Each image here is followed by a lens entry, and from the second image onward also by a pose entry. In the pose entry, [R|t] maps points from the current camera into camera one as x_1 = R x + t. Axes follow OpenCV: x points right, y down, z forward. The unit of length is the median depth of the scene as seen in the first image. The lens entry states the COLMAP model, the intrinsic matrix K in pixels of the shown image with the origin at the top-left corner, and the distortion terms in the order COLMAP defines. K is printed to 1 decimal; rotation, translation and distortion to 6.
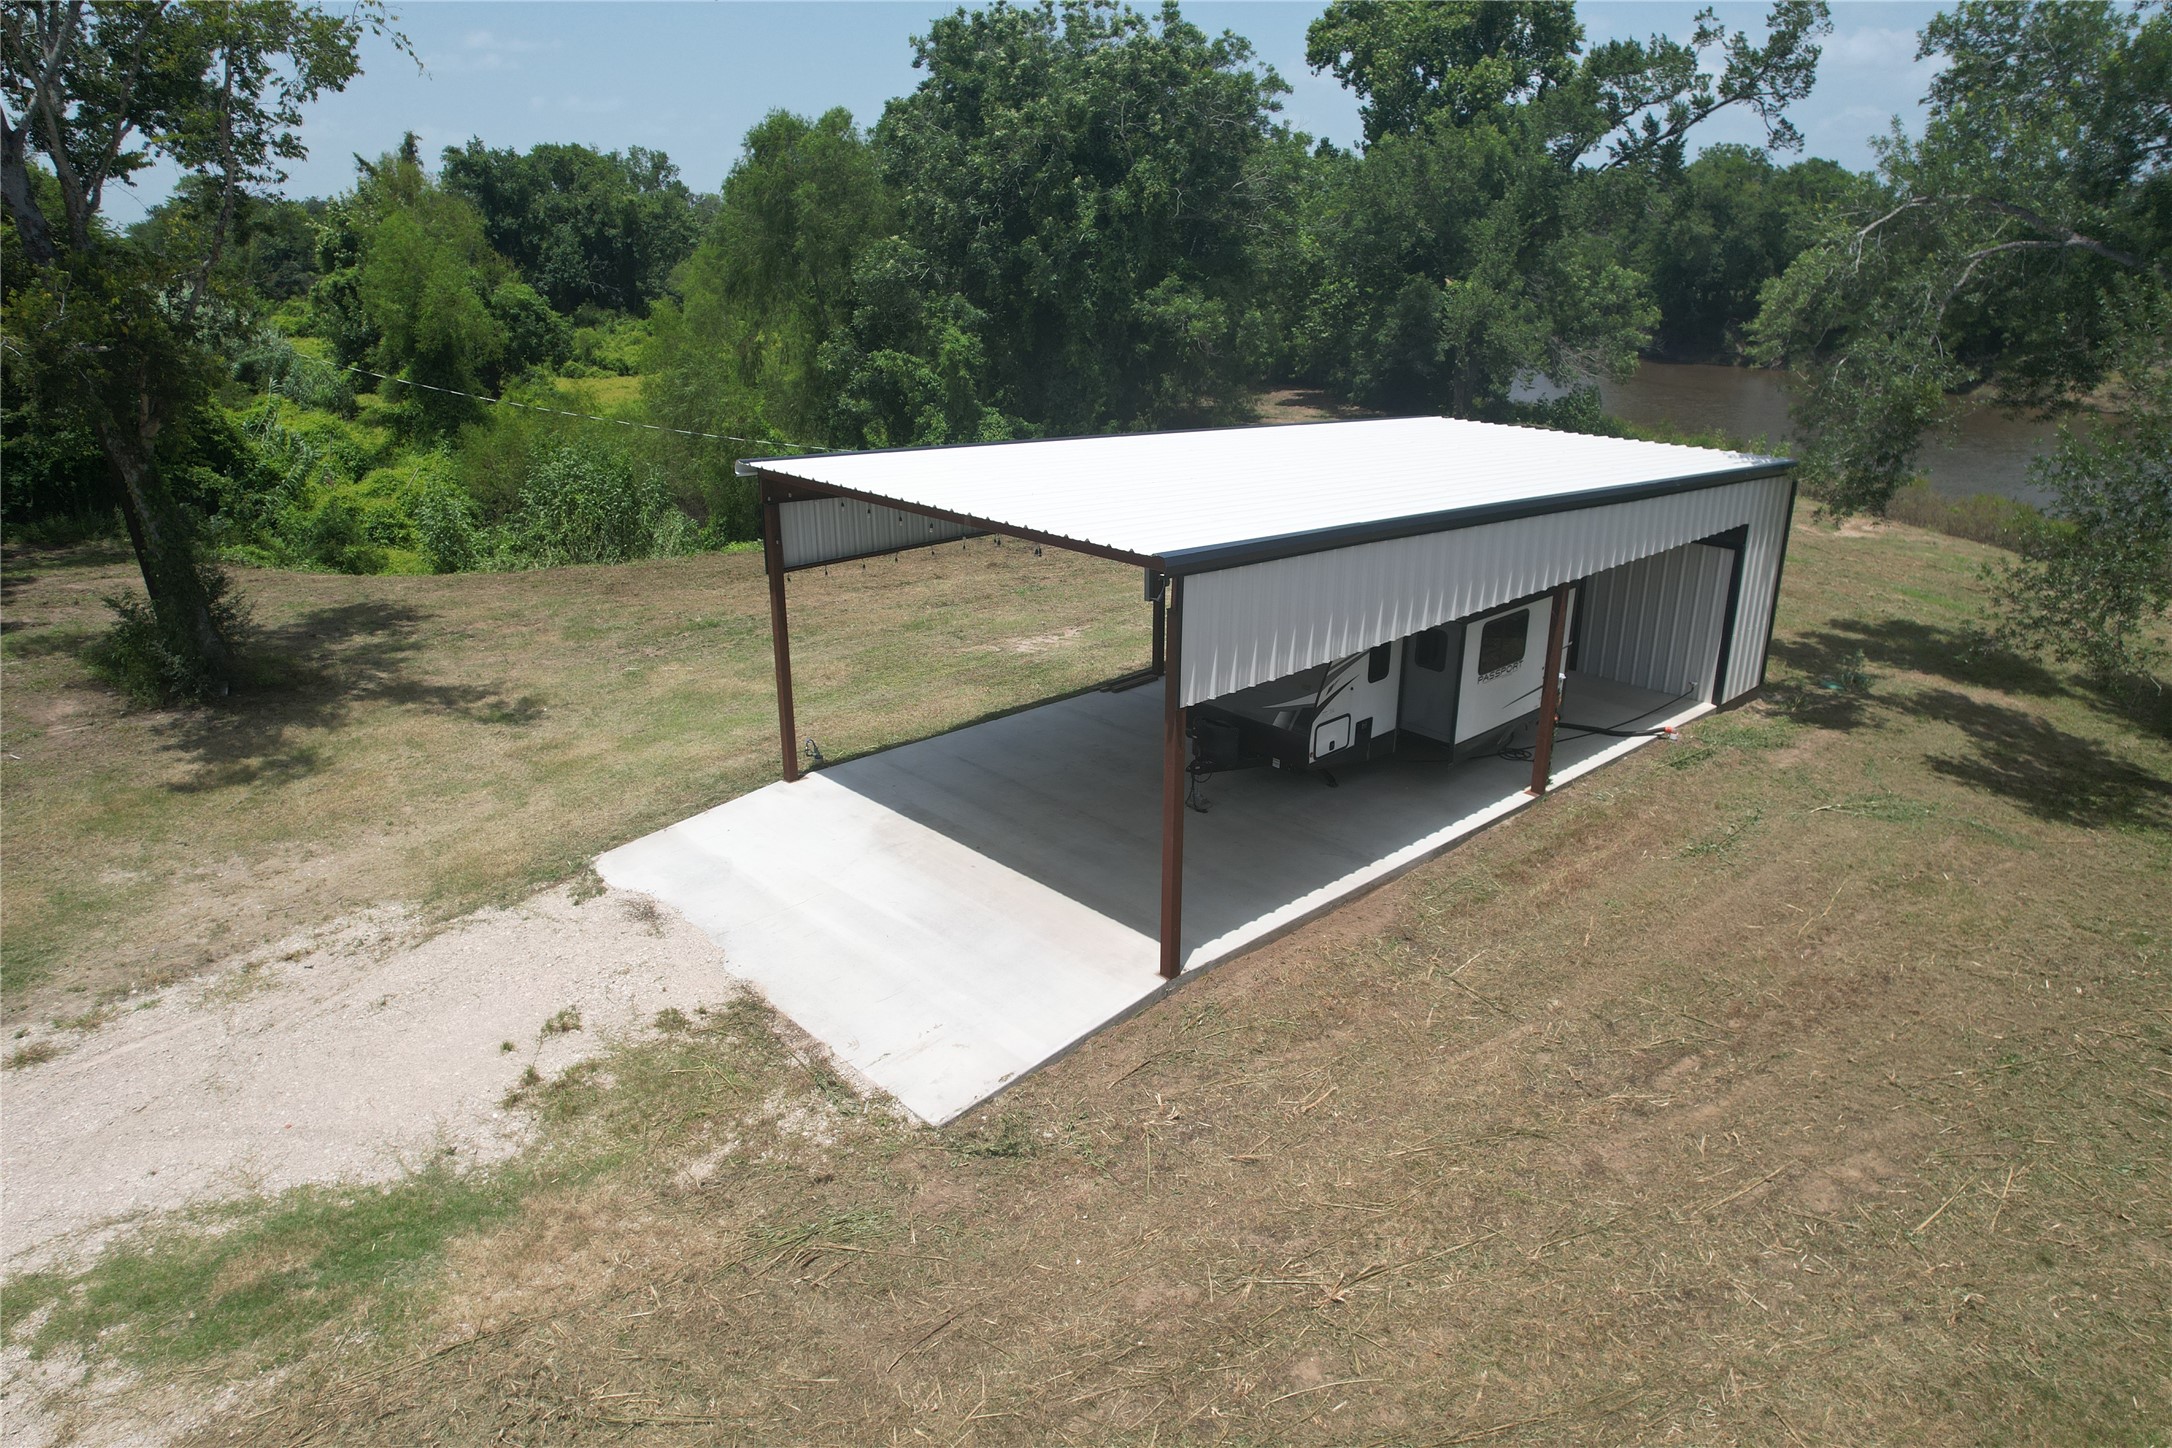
lens RADIAL K [[1386.3, 0, 1090.0], [0, 1386.3, 728.0], [0, 0, 1]] dist [-0.077158, 0.067397]
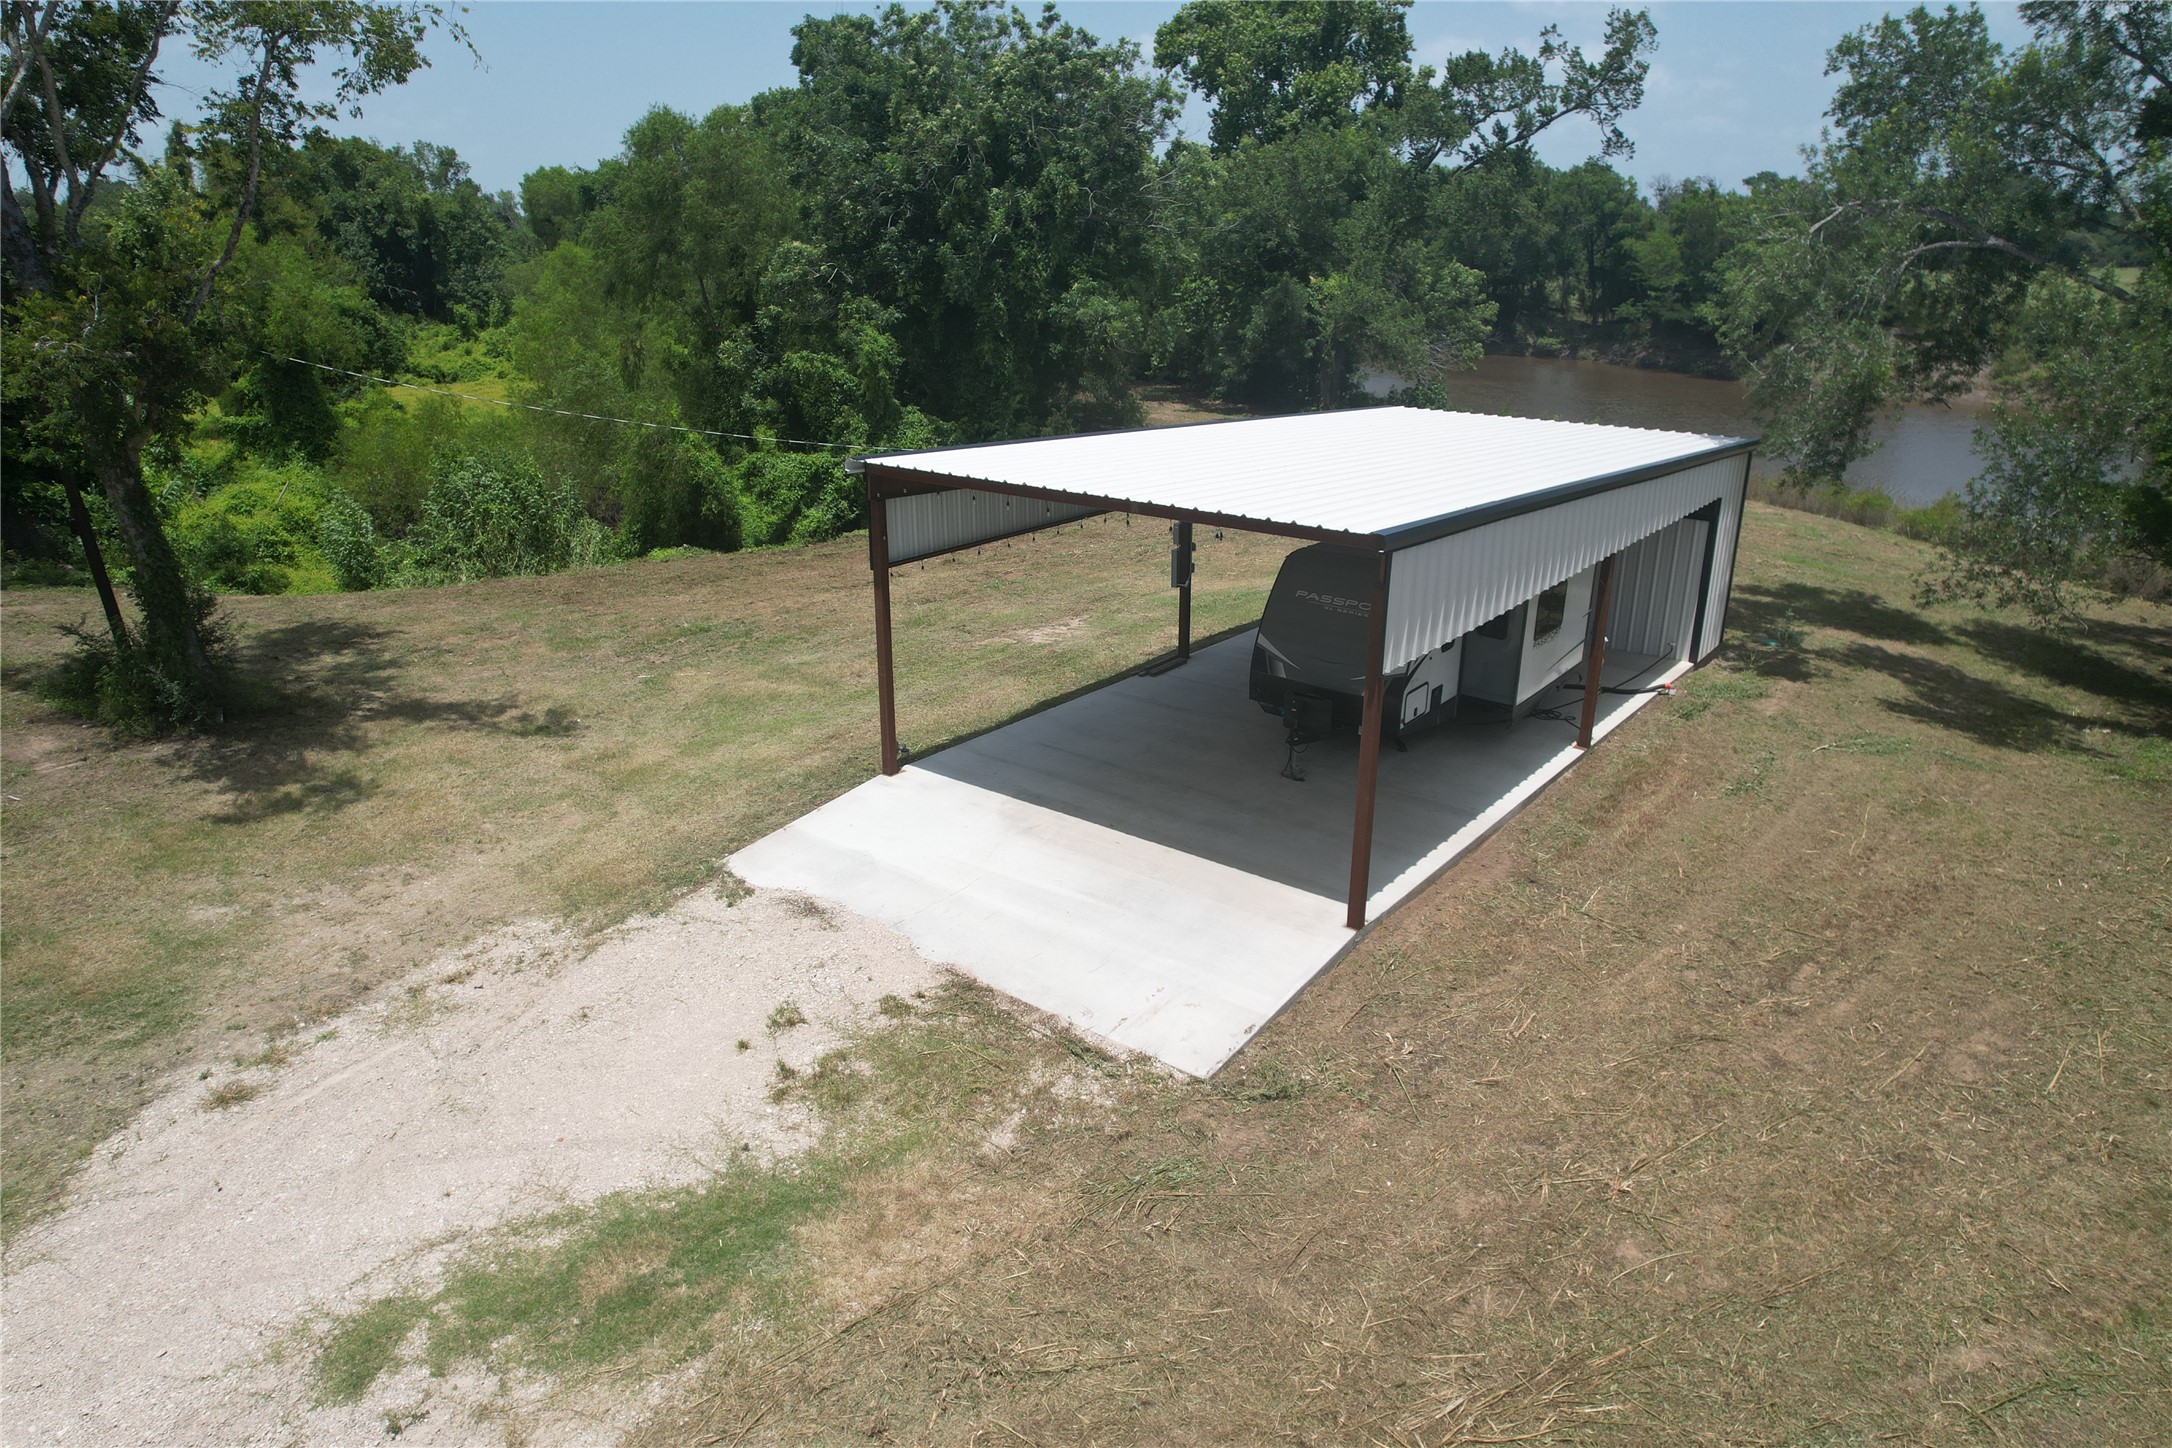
lens RADIAL K [[1386.3, 0, 1089.7], [0, 1386.3, 729.9], [0, 0, 1]] dist [-0.077158, 0.067397]
pose [[0.987761, -0.050750, 0.147490, -0.231523], [0.050520, 0.998709, 0.005310, 0.008135], [-0.147569, 0.002206, 0.989049, -0.022566]]
